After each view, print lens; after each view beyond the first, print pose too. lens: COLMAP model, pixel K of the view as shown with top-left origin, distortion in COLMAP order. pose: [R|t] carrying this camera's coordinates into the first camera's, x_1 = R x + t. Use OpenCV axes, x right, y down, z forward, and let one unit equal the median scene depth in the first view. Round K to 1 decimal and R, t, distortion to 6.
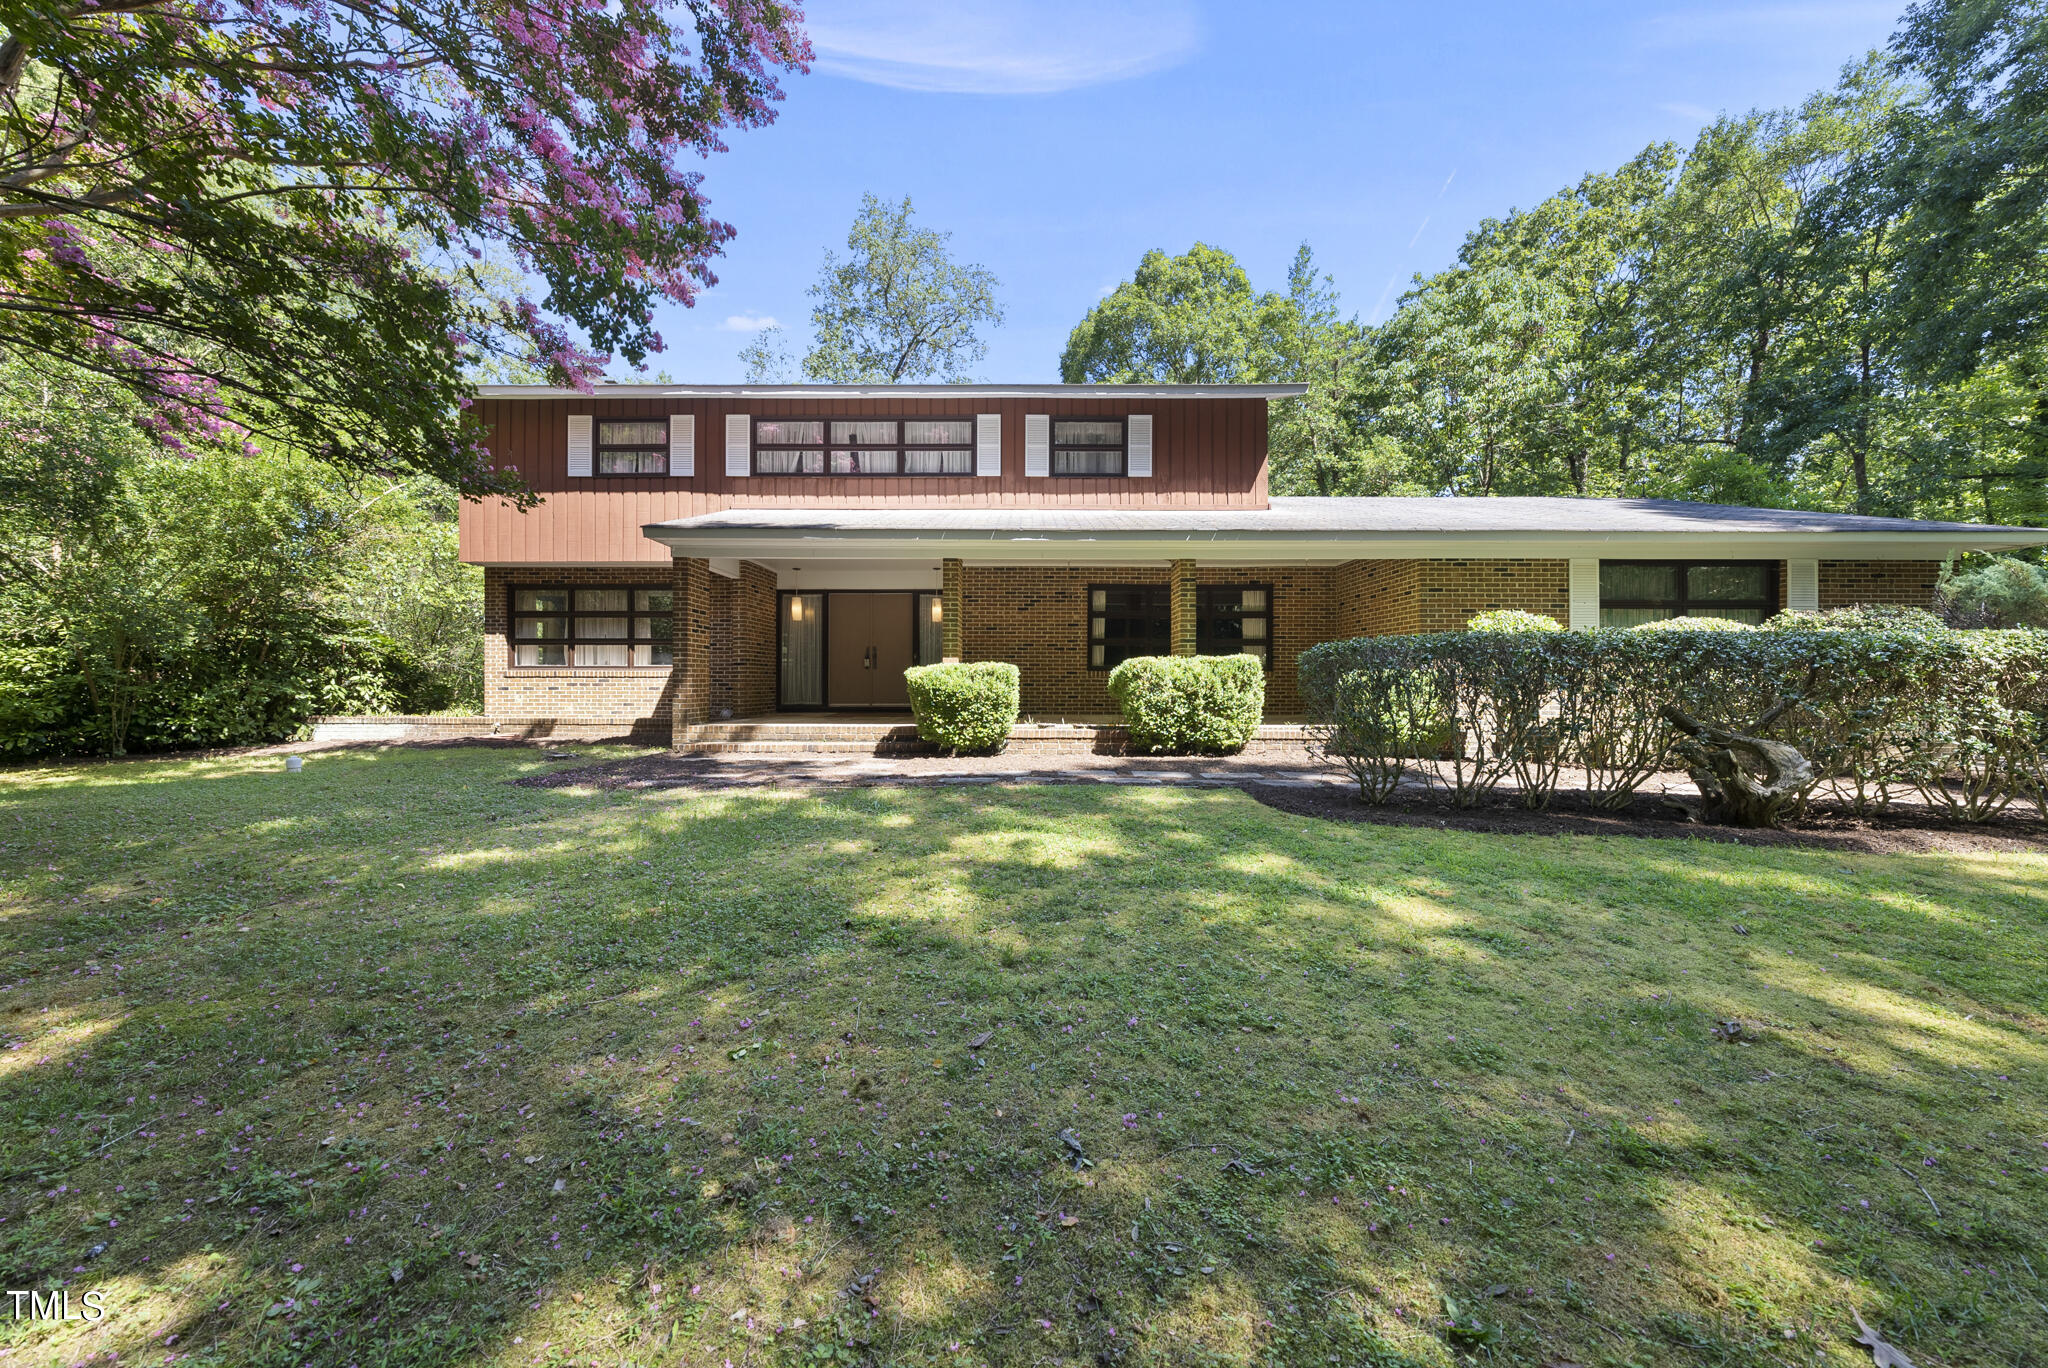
lens RADIAL K [[736.3, 0, 1016.6], [0, 736.3, 671.9], [0, 0, 1]] dist [0.003035, -0.000432]
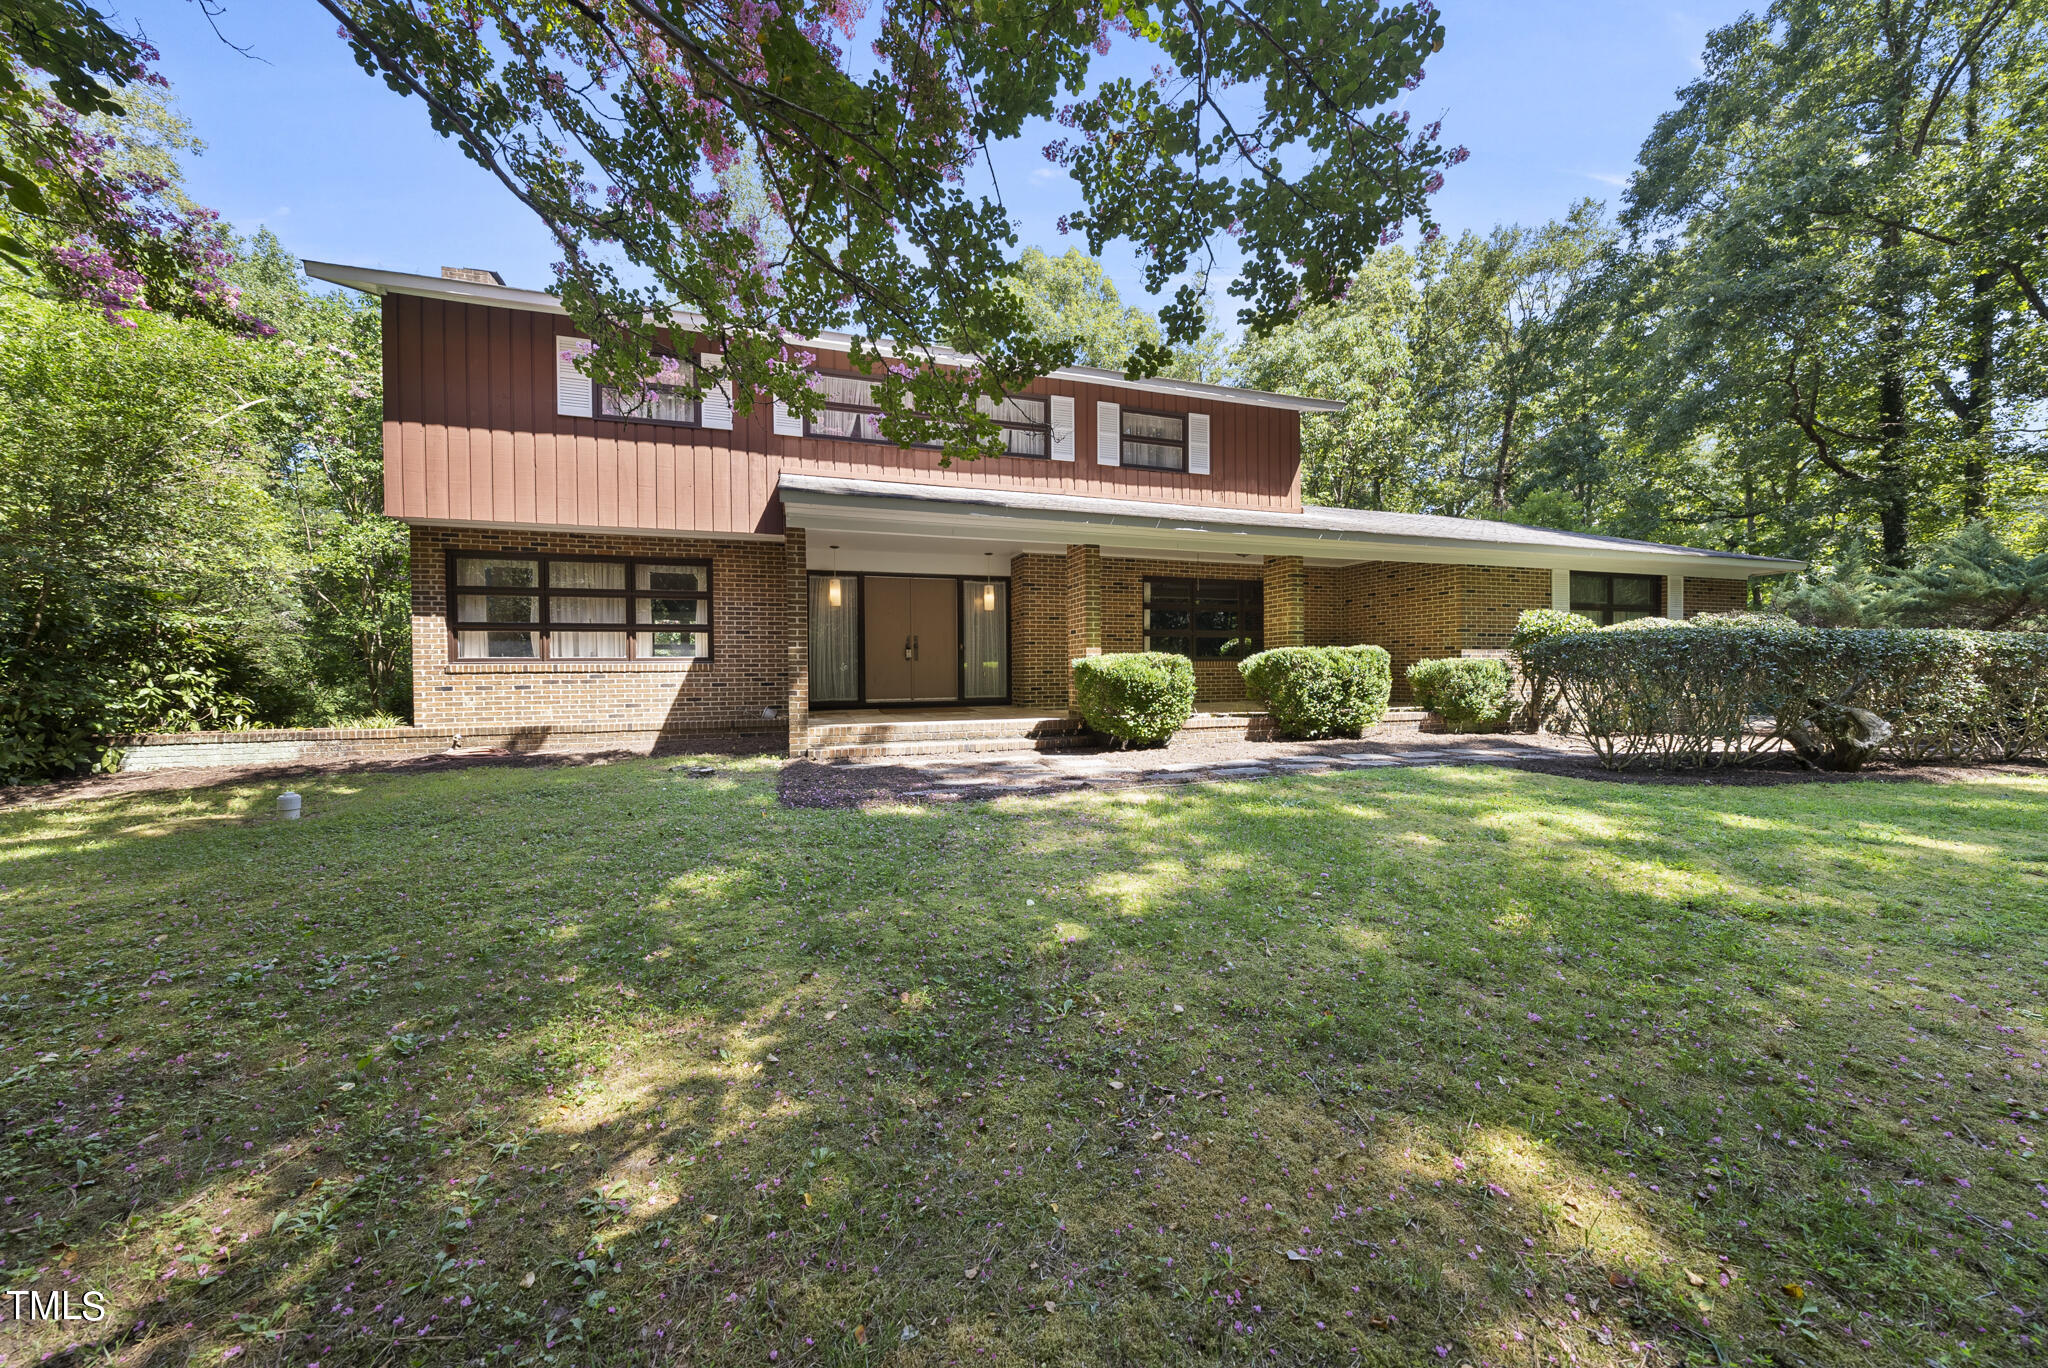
lens RADIAL K [[736.3, 0, 1013.3], [0, 736.3, 675.8], [0, 0, 1]] dist [0.003035, -0.000432]
pose [[0.942335, -0.011973, 0.334458, -0.427880], [0.005684, 0.999788, 0.019775, -0.002162], [-0.334624, -0.016733, 0.942203, 0.103596]]
